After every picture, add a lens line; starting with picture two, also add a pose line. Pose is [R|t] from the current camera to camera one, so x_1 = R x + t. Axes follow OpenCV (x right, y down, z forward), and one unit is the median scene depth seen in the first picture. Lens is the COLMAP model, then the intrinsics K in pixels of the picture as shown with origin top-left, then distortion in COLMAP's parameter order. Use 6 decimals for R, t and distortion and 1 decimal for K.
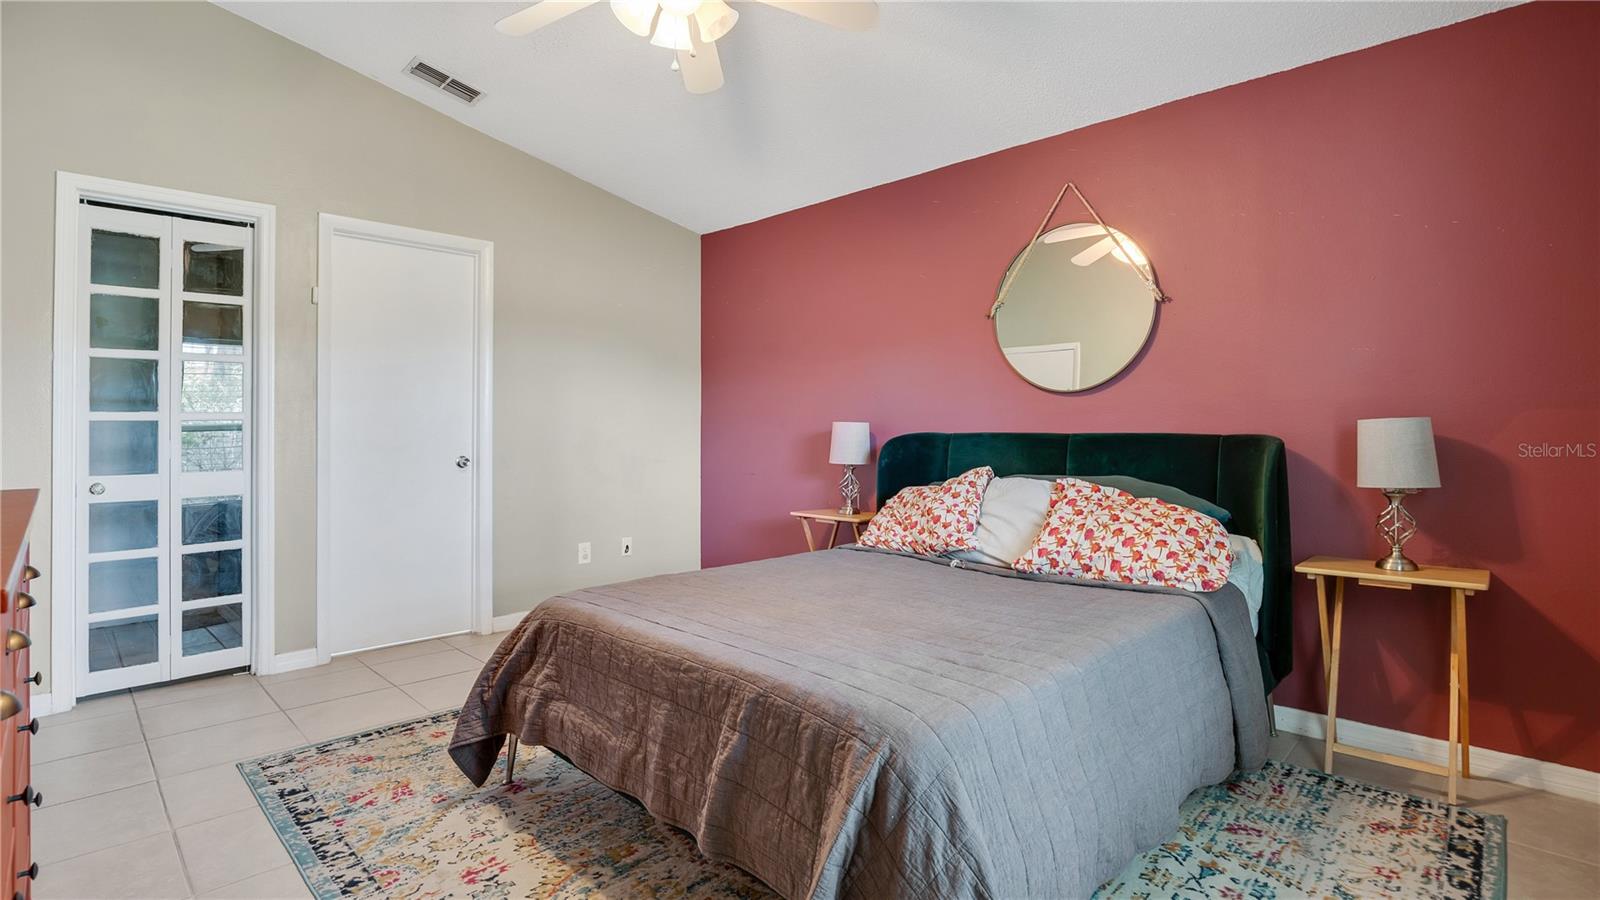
lens RADIAL K [[740.5, 0, 806.9], [0, 740.5, 453.3], [0, 0, 1]] dist [-0.041758, 0.008941]
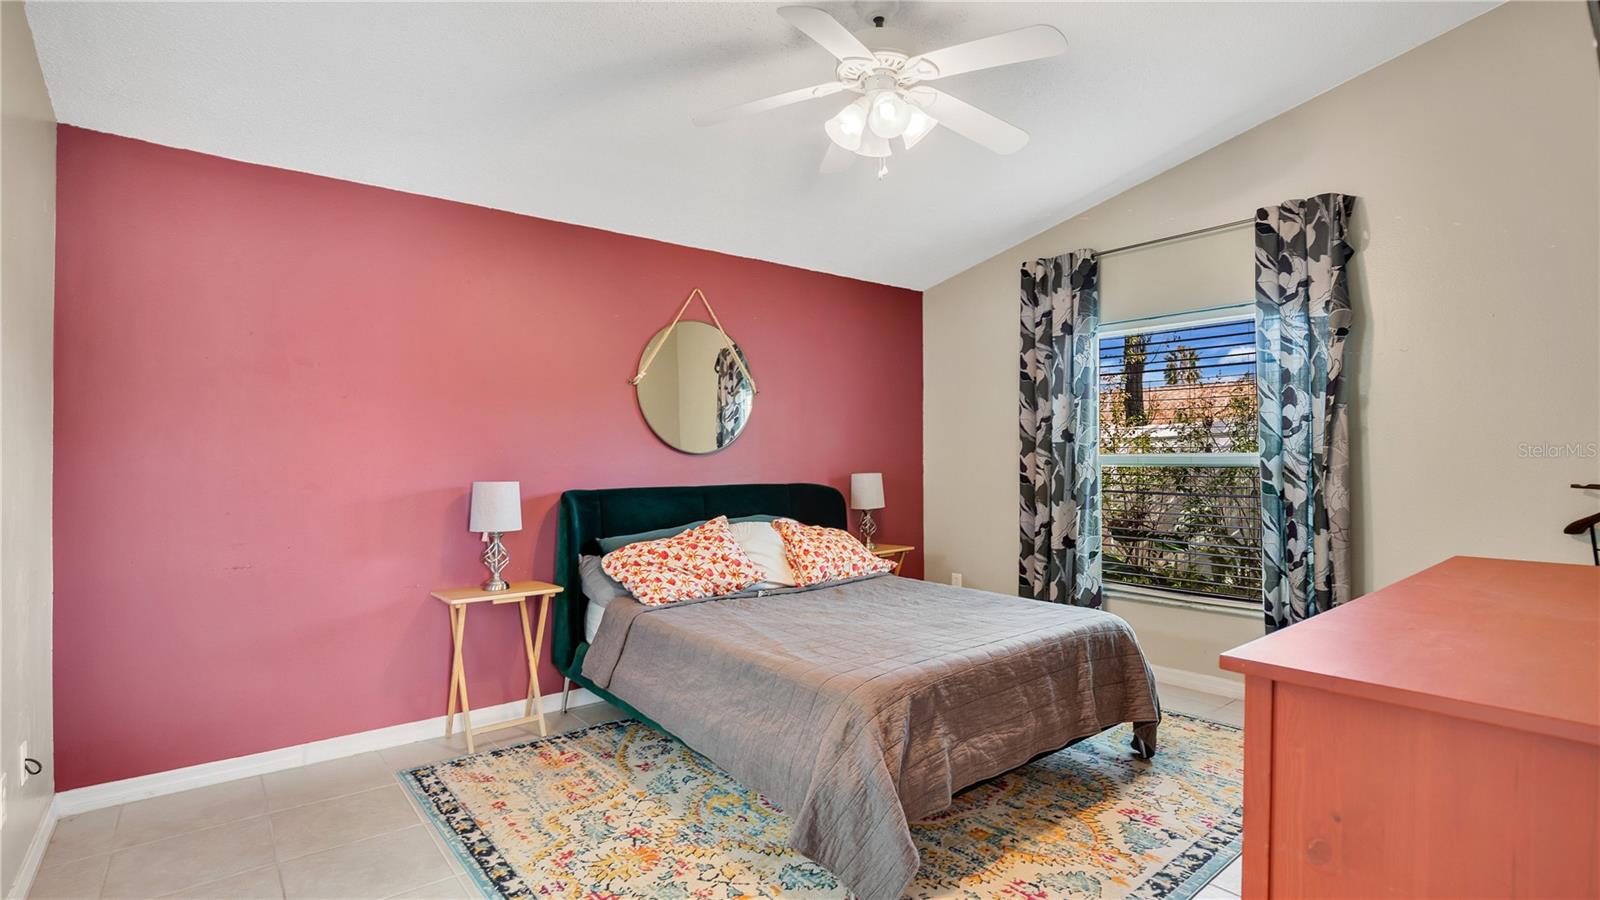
lens RADIAL K [[771.6, 0, 823.5], [0, 771.6, 454.9], [0, 0, 1]] dist [-0.012873, -0.000079]
pose [[0.095118, 0.010822, 0.995407, -1.029648], [0.042655, 0.998978, -0.014937, -0.057761], [-0.994552, 0.043880, 0.094559, 0.723880]]
